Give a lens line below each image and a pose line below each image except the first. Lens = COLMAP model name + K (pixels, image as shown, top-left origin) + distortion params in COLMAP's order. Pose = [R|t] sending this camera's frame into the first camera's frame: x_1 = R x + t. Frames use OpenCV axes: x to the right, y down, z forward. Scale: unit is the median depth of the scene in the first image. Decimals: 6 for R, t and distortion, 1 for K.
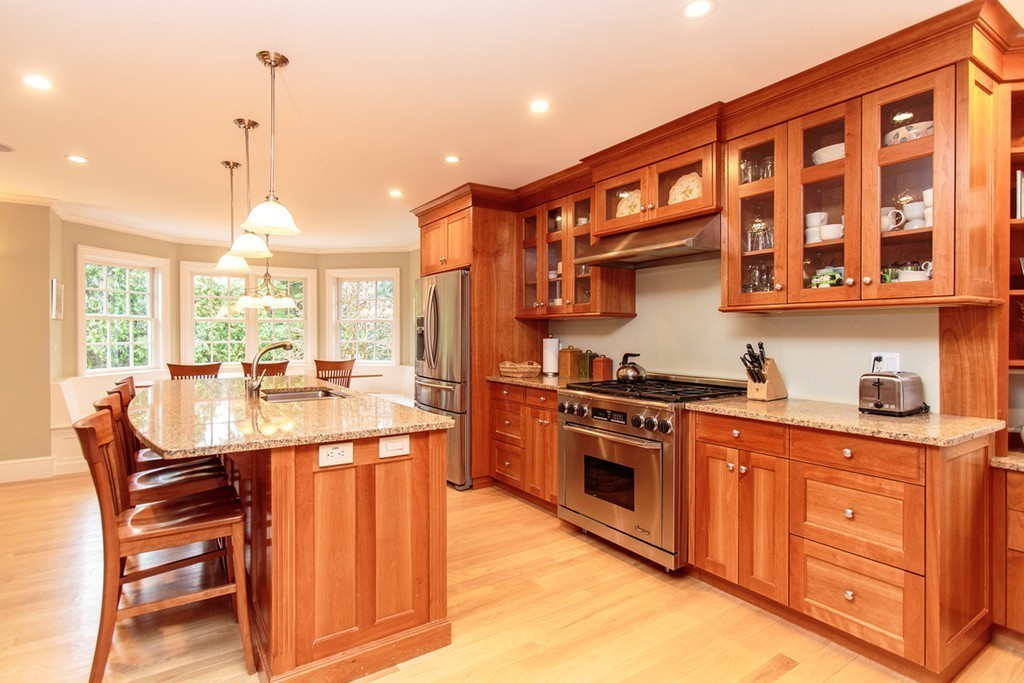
lens RADIAL K [[518.5, 0, 516.0], [0, 518.5, 337.5], [0, 0, 1]] dist [-0.006644, -0.000122]
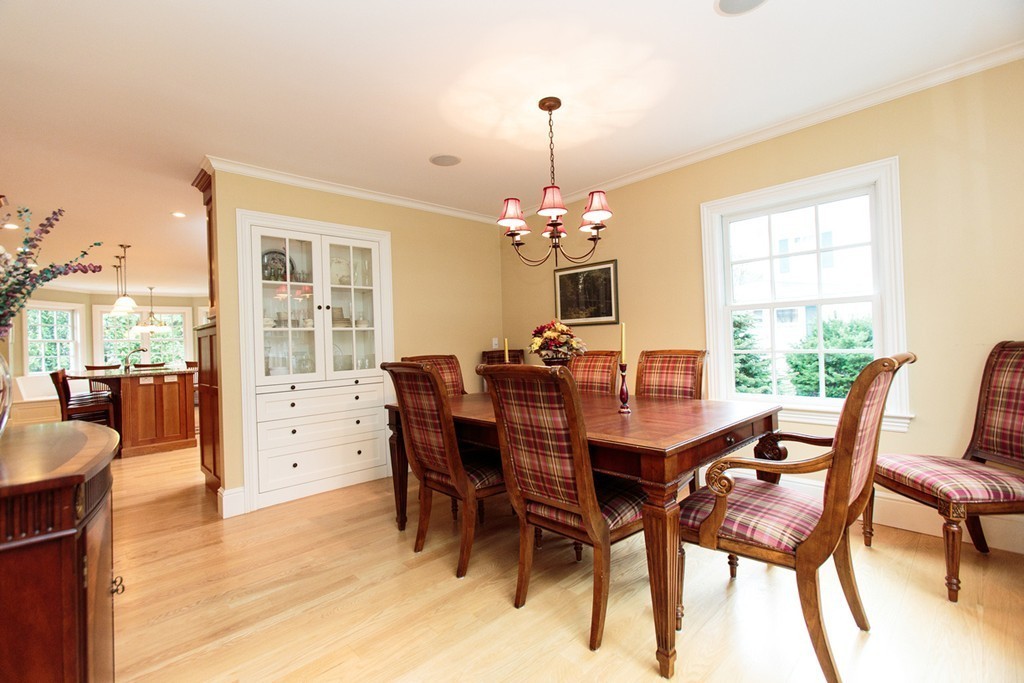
lens RADIAL K [[451.2, 0, 505.4], [0, 451.2, 339.4], [0, 0, 1]] dist [-0.006820, 0.004662]
pose [[0.986948, -0.030891, 0.158052, 0.815163], [0.034527, 0.999197, -0.020311, 0.066710], [-0.157297, 0.025503, 0.987222, -1.203860]]
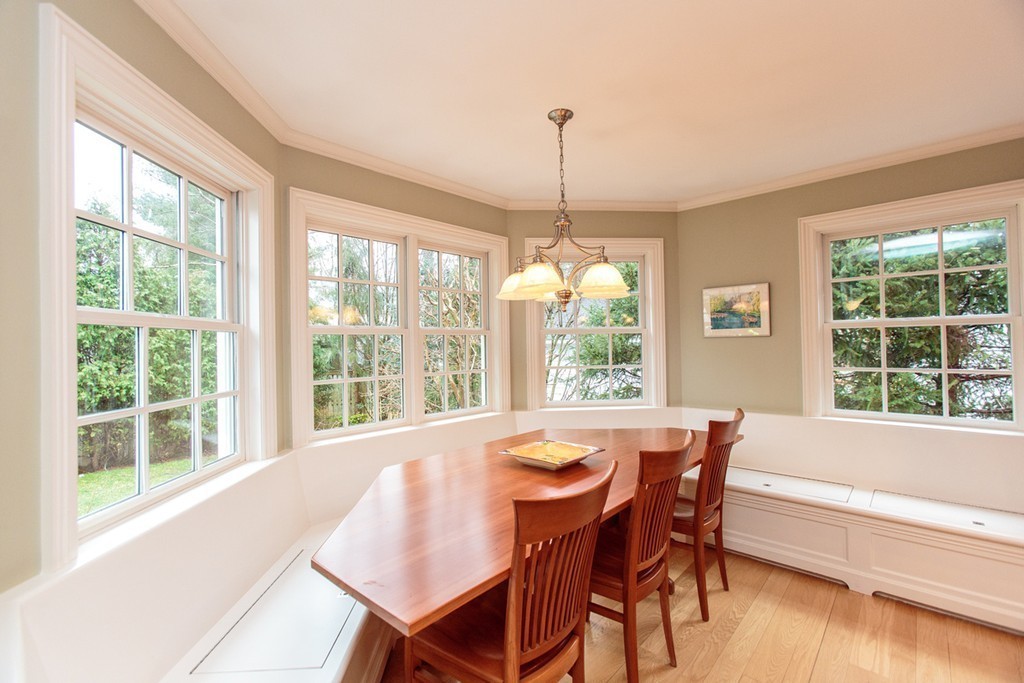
lens RADIAL K [[451.2, 0, 510.1], [0, 451.2, 343.7], [0, 0, 1]] dist [-0.006820, 0.004662]
pose [[0.972657, -0.017291, 0.231603, -1.195992], [0.018718, 0.999817, -0.003965, -0.041392], [-0.231492, 0.008191, 0.972802, 1.291092]]
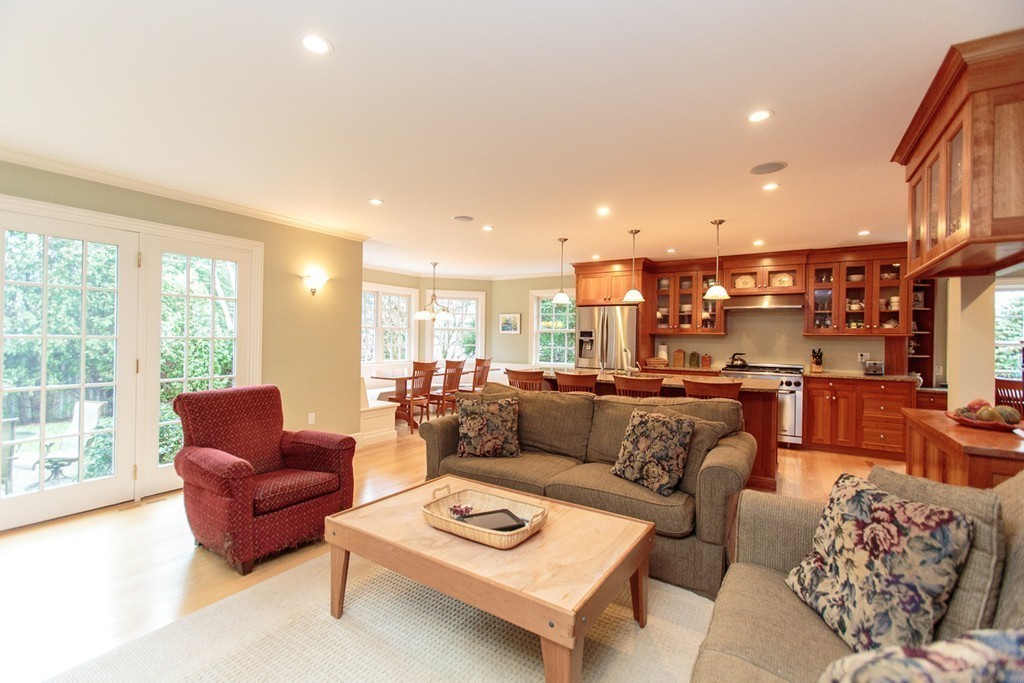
lens RADIAL K [[451.2, 0, 513.9], [0, 451.2, 336.4], [0, 0, 1]] dist [-0.006820, 0.004662]
pose [[0.915487, 0.014517, 0.402085, -1.497481], [-0.011057, 0.999879, -0.010924, -0.007761], [-0.402195, 0.005555, 0.915537, -0.316468]]
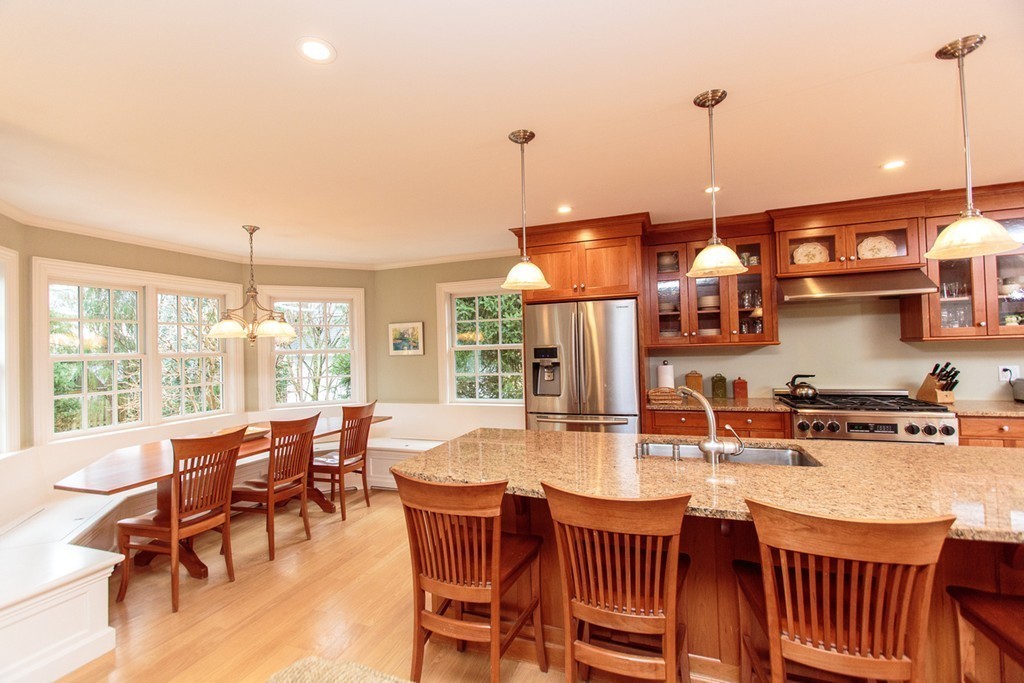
lens RADIAL K [[451.2, 0, 506.2], [0, 451.2, 339.4], [0, 0, 1]] dist [-0.006820, 0.004662]
pose [[0.815251, -0.009879, 0.579024, -1.090464], [0.032160, 0.999084, -0.028235, -0.051760], [-0.578214, 0.041640, 0.814822, 0.613618]]
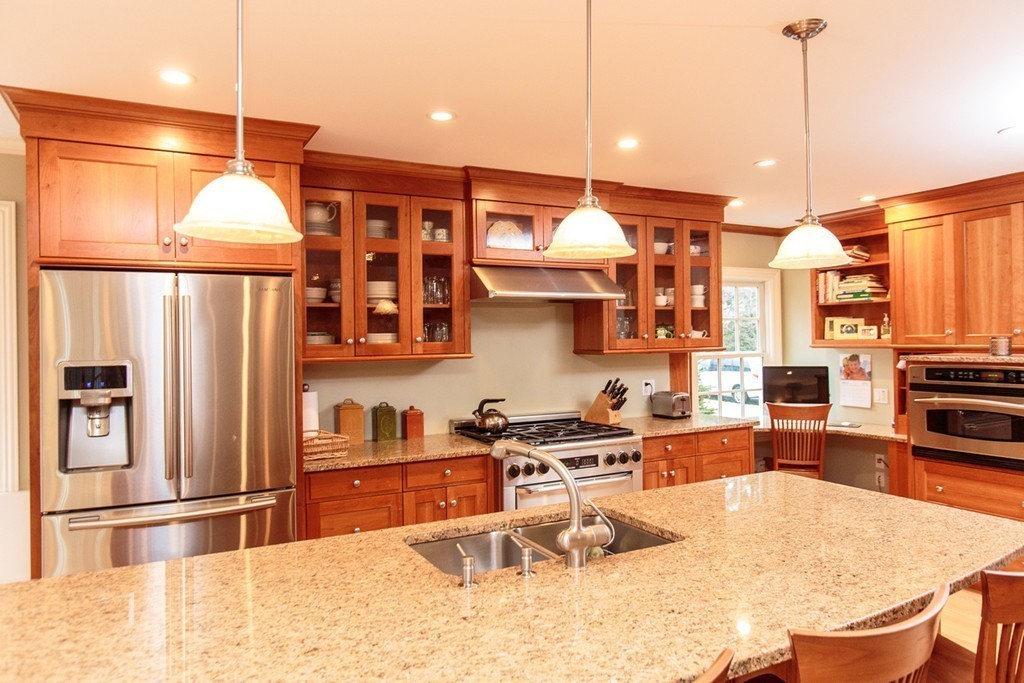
lens RADIAL K [[683.5, 0, 508.2], [0, 683.5, 336.5], [0, 0, 1]] dist [-0.006640, -0.000107]
pose [[0.114820, 0.001467, 0.993385, -1.076381], [0.024513, 0.999690, -0.004310, -0.081259], [-0.993084, 0.024846, 0.114749, 0.950291]]
